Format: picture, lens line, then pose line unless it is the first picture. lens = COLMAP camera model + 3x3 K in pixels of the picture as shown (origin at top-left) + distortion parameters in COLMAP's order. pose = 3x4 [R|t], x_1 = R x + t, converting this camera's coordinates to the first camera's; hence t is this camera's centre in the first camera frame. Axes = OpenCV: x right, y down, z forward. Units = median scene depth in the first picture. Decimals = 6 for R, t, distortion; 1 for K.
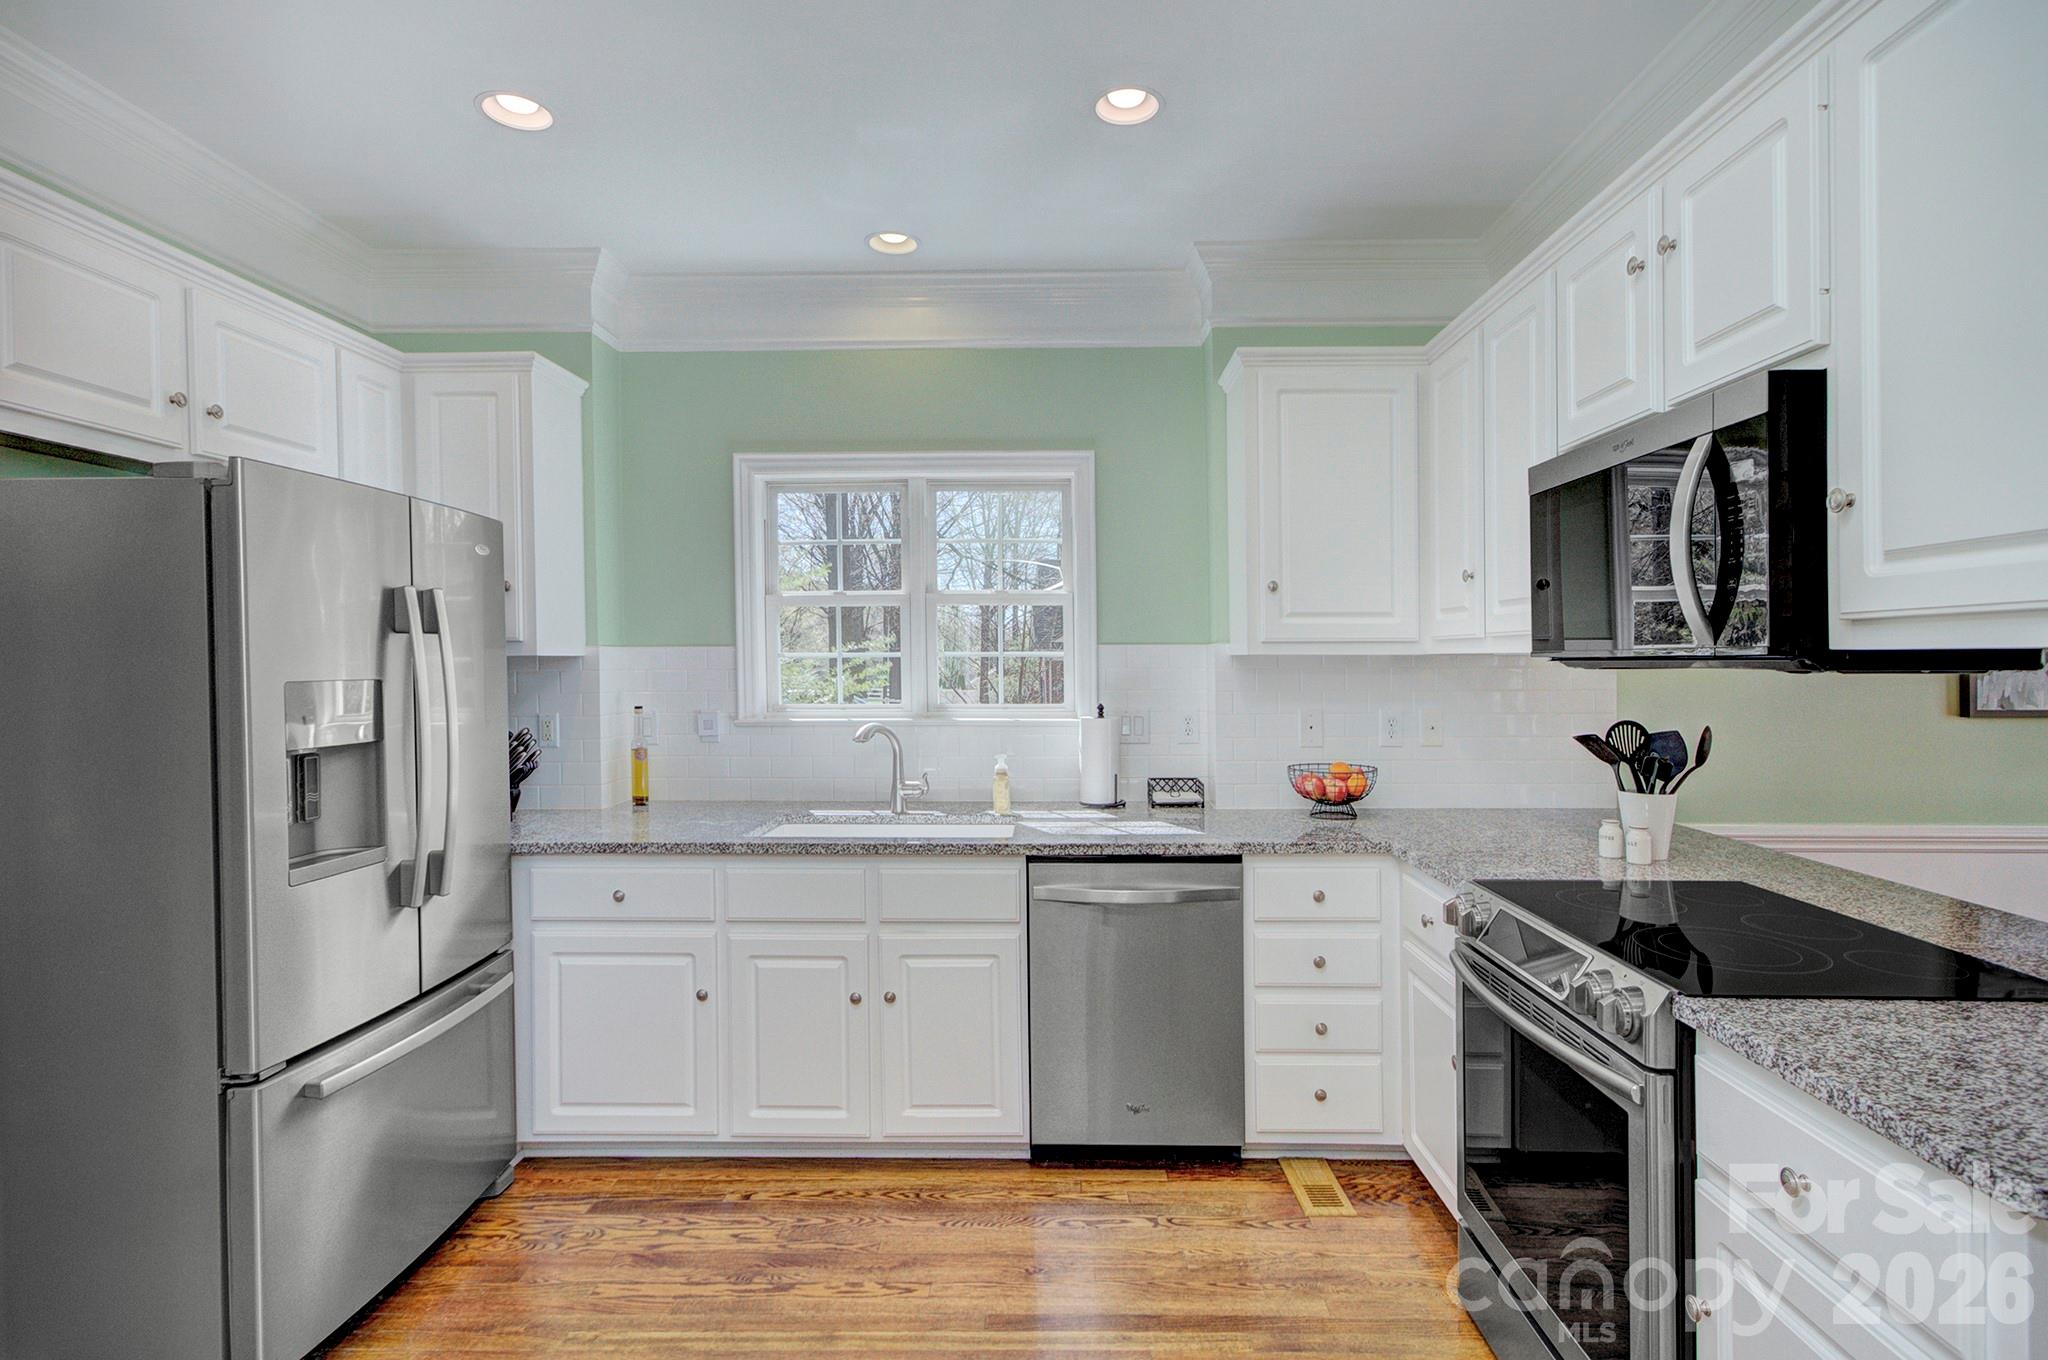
lens RADIAL K [[983.2, 0, 1024.0], [0, 983.2, 680.0], [0, 0, 1]] dist [0.004850, 0.001051]
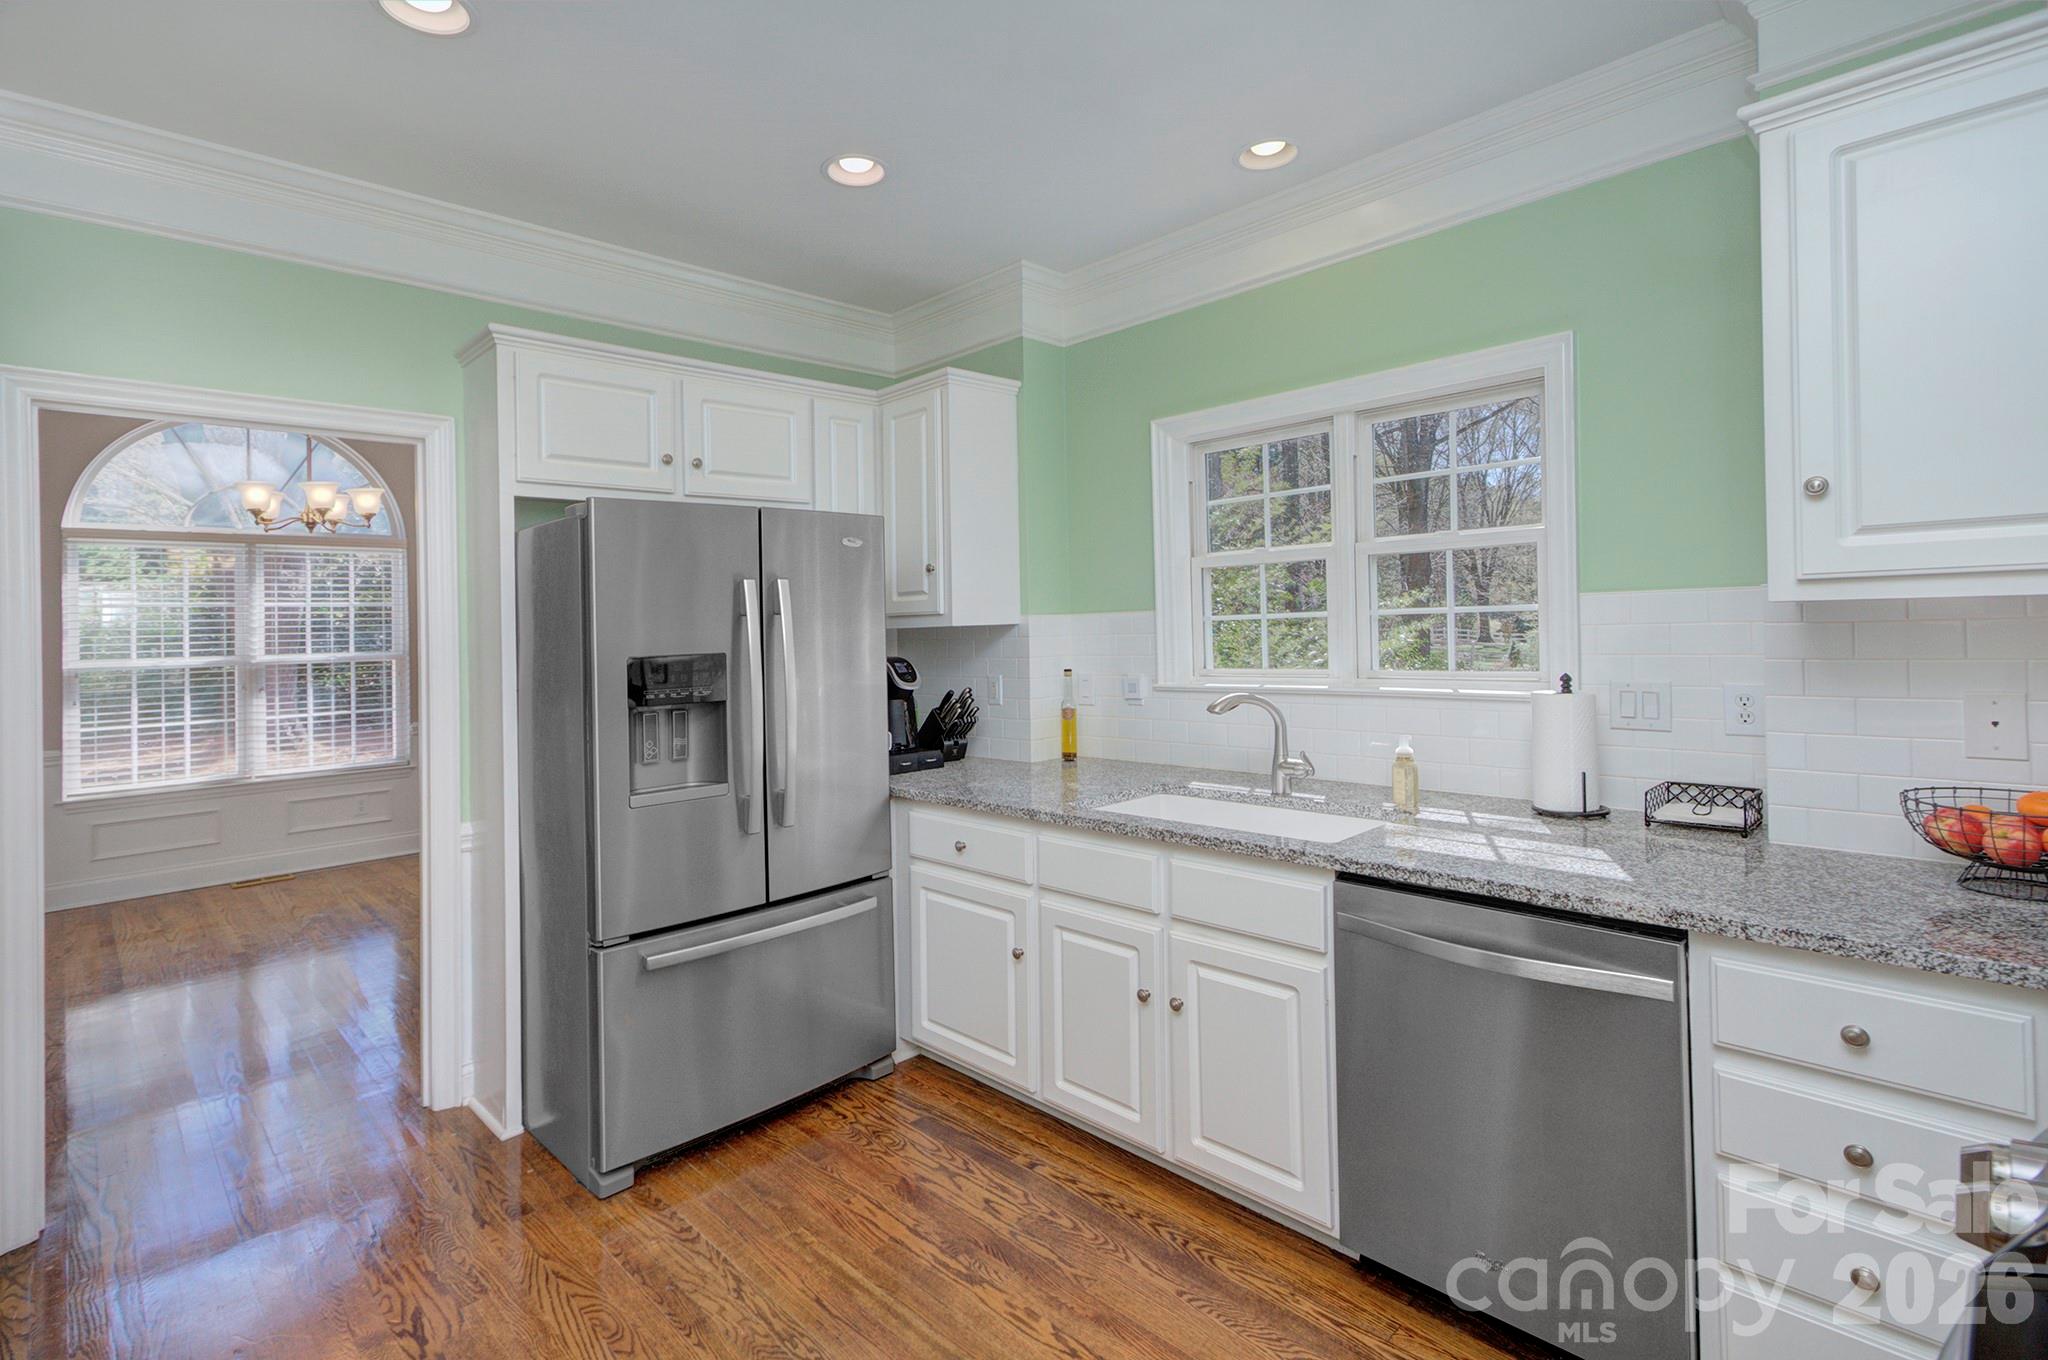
lens RADIAL K [[882.8, 0, 1016.8], [0, 882.8, 636.8], [0, 0, 1]] dist [-0.002223, 0.000210]
pose [[0.716844, -0.012177, -0.697128, 0.325842], [0.014767, 0.999888, -0.002282, -0.010145], [0.697077, -0.008658, 0.716944, 0.338271]]
